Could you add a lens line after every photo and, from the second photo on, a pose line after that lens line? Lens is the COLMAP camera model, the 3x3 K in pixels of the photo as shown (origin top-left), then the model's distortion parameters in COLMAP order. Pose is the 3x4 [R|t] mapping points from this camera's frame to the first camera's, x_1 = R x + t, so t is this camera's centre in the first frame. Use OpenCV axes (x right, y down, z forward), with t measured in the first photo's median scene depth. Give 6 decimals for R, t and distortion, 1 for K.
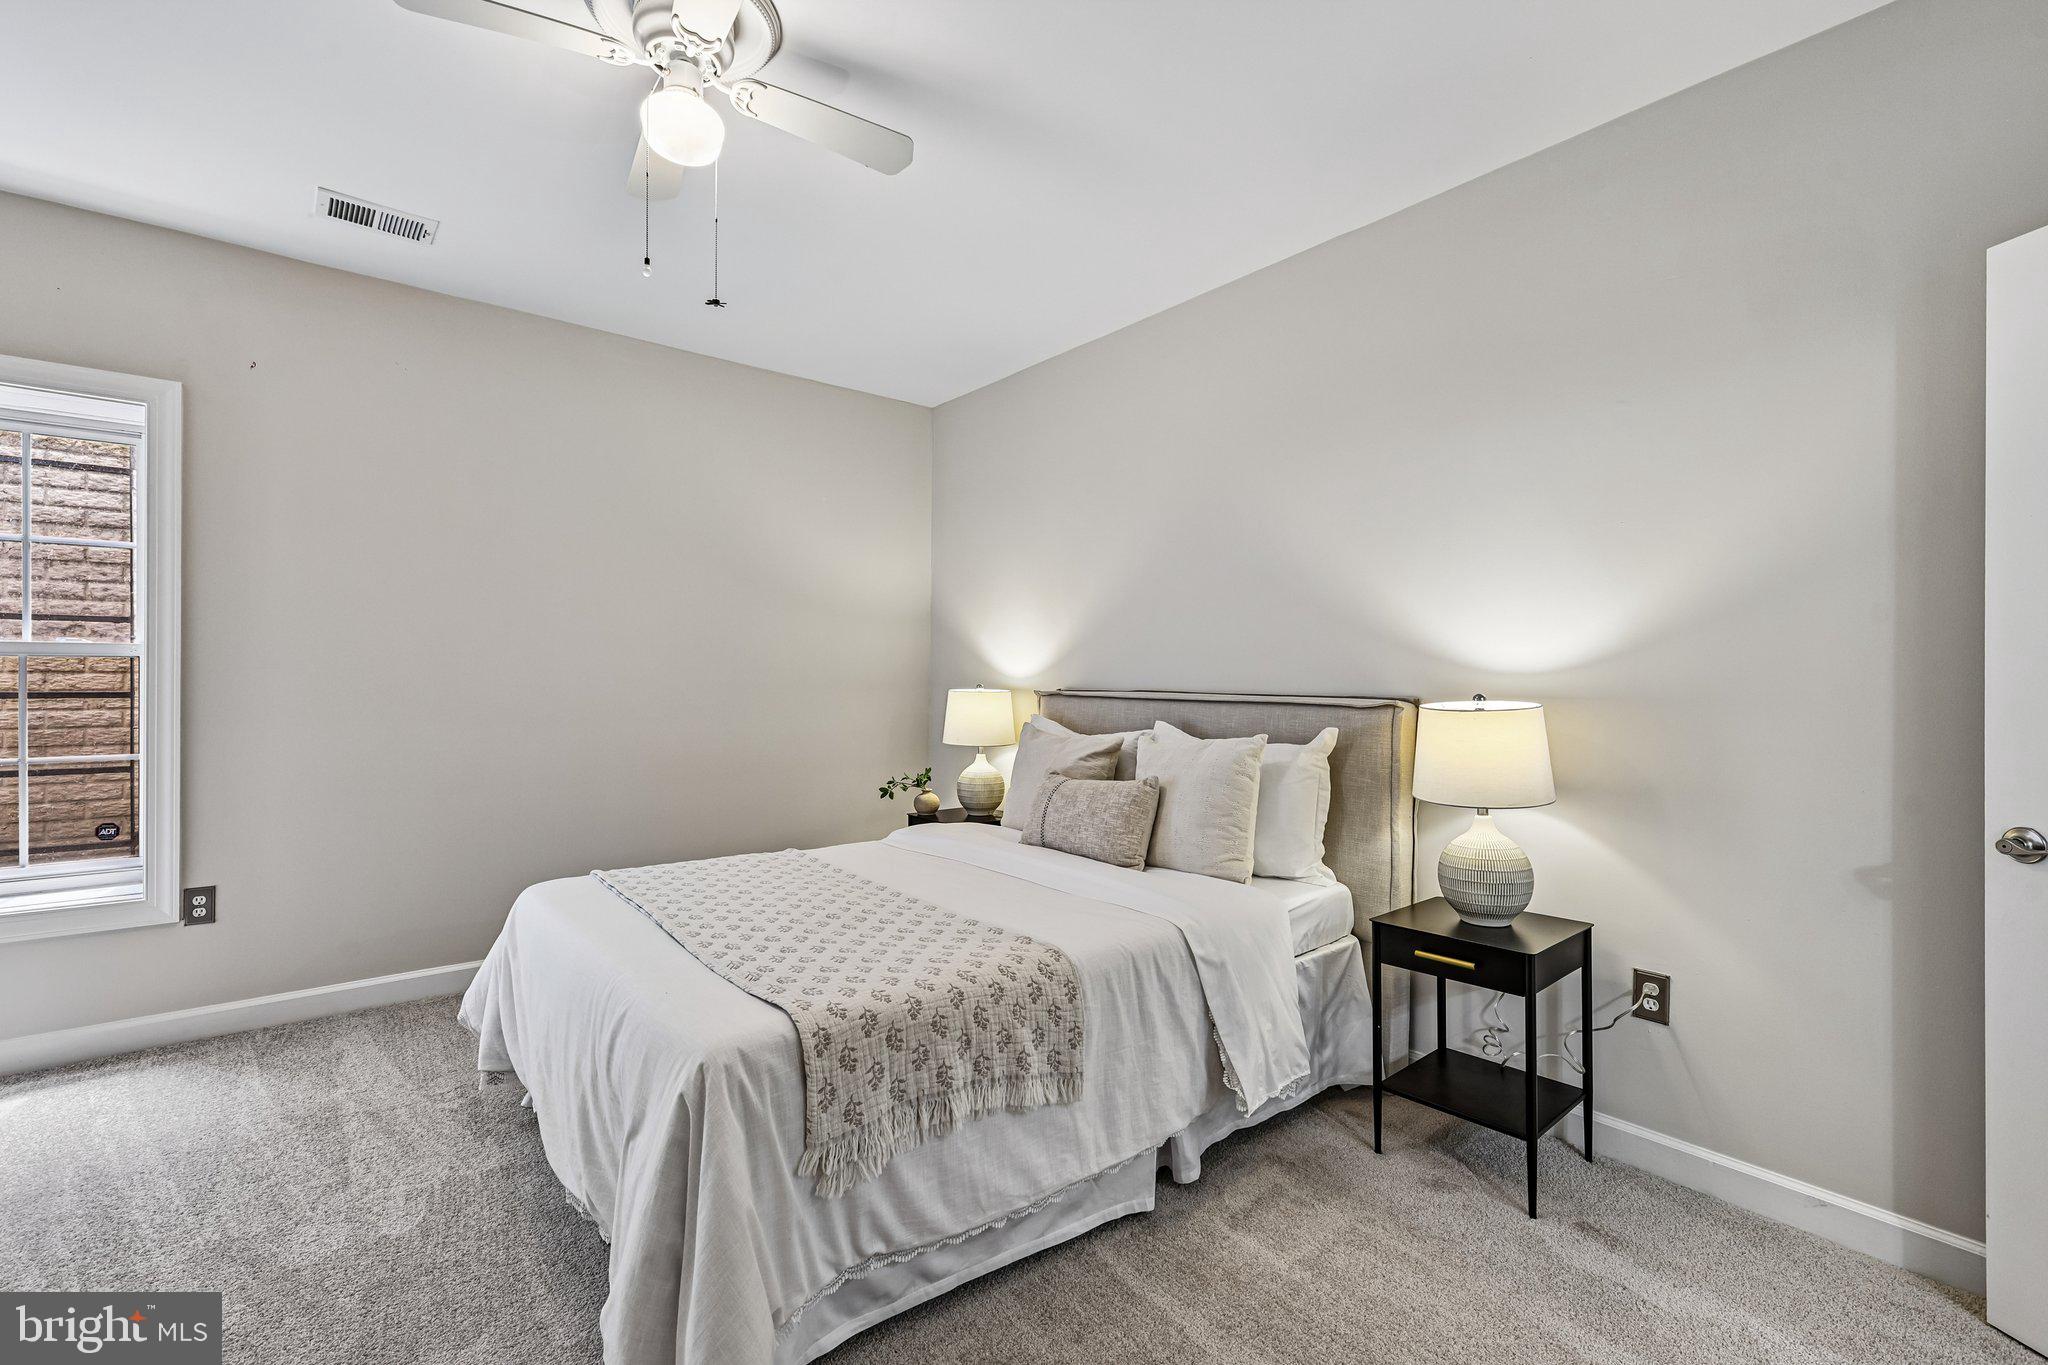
lens RADIAL K [[912.8, 0, 1021.1], [0, 912.8, 667.8], [0, 0, 1]] dist [0.001665, -0.000047]
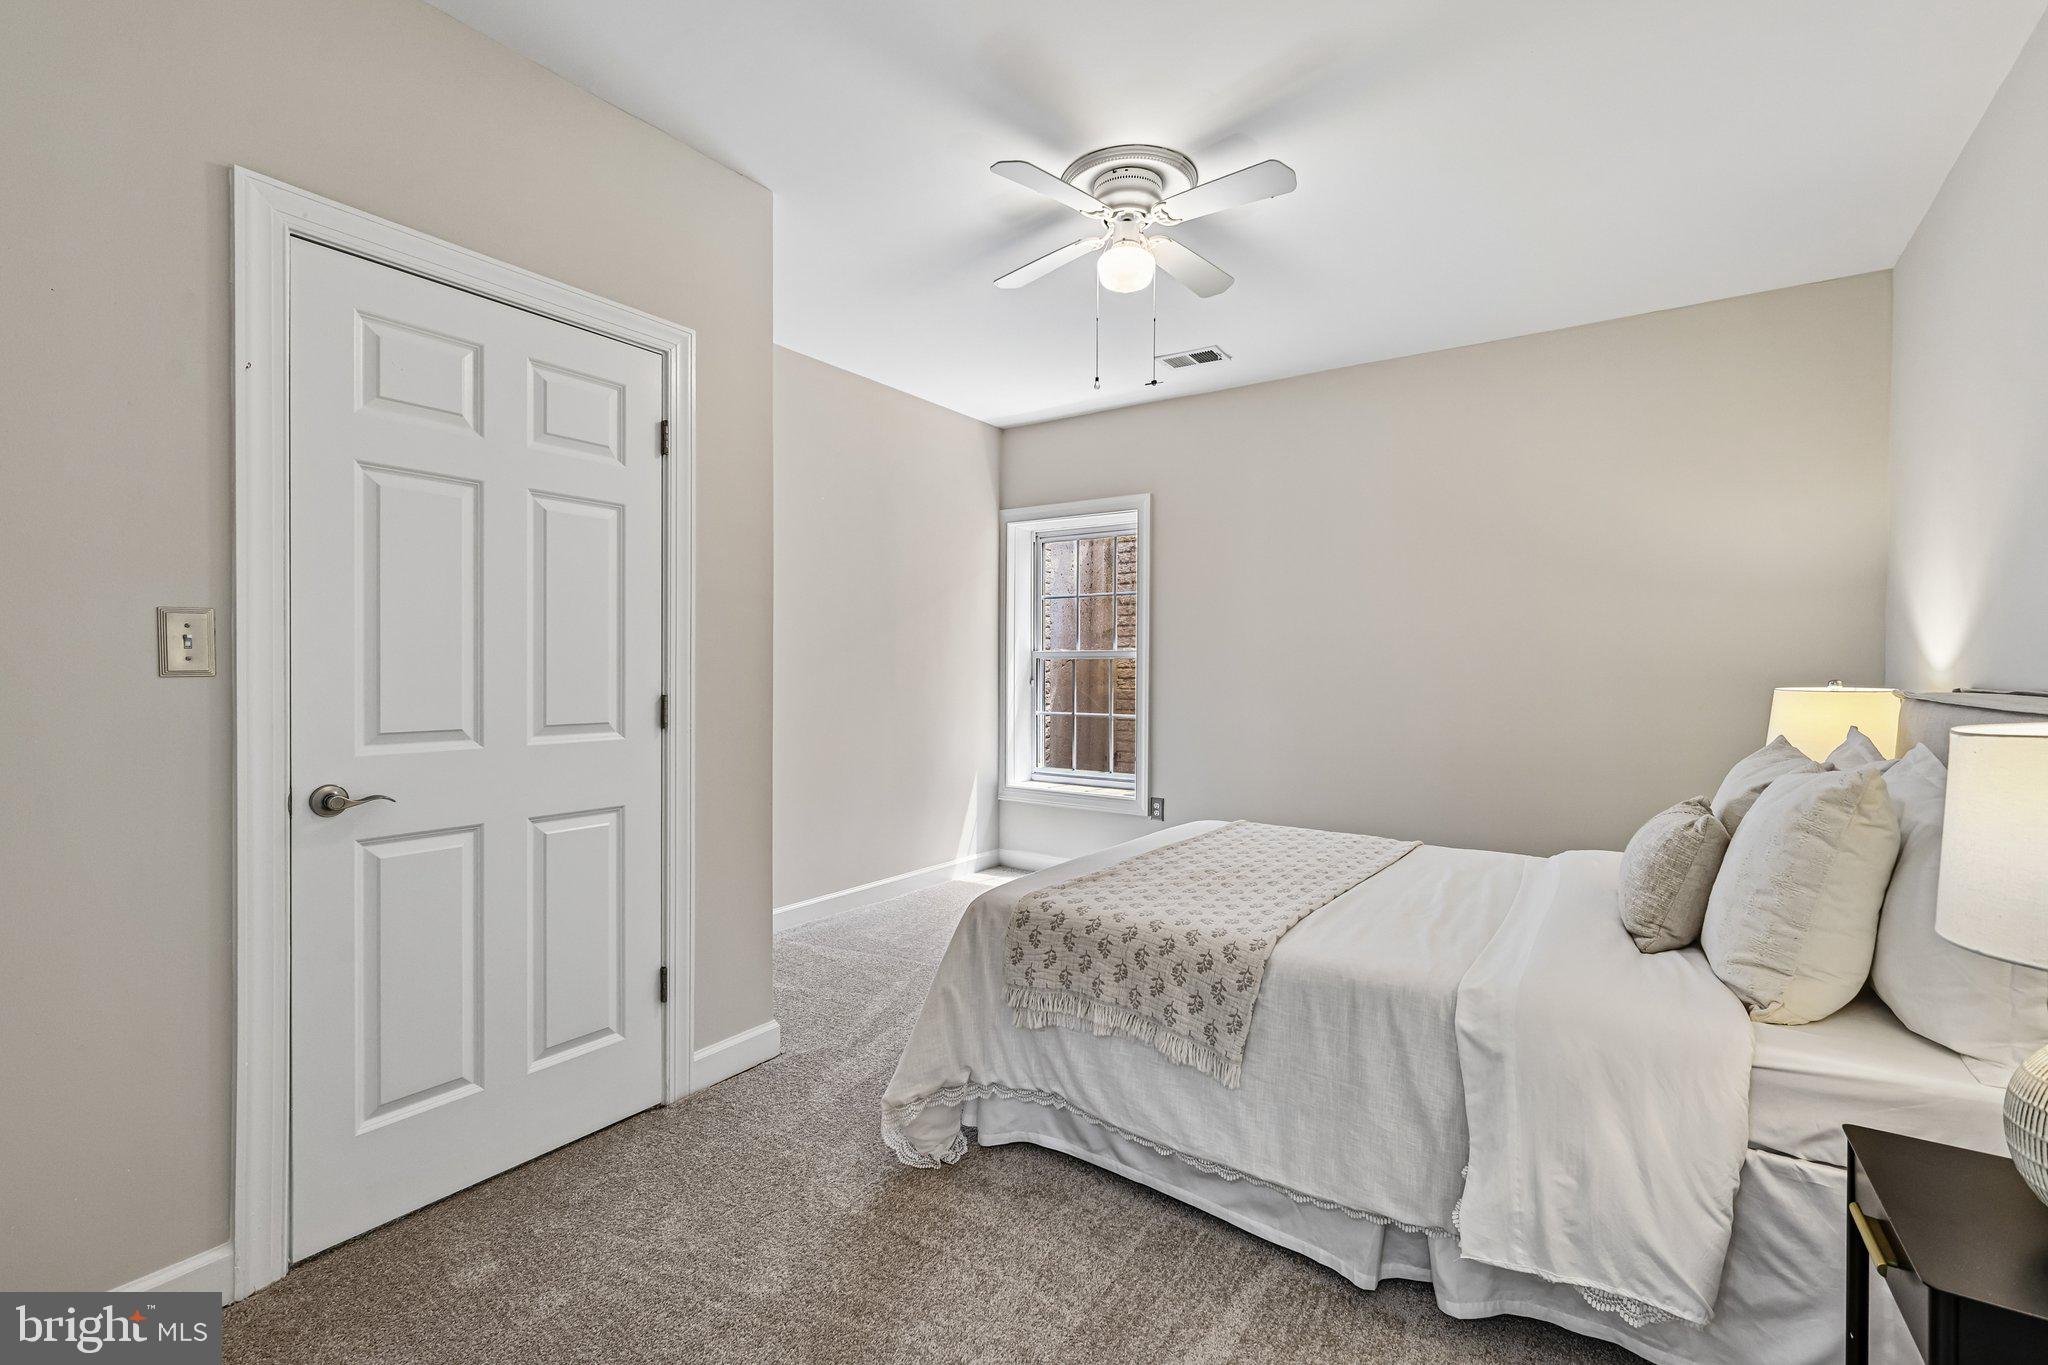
lens RADIAL K [[912.8, 0, 1021.1], [0, 912.8, 667.8], [0, 0, 1]] dist [0.001665, -0.000047]
pose [[0.273101, -0.001257, -0.961985, 0.917541], [0.000436, 0.999999, -0.001182, 0.013045], [0.961985, -0.000097, 0.273101, 0.476645]]
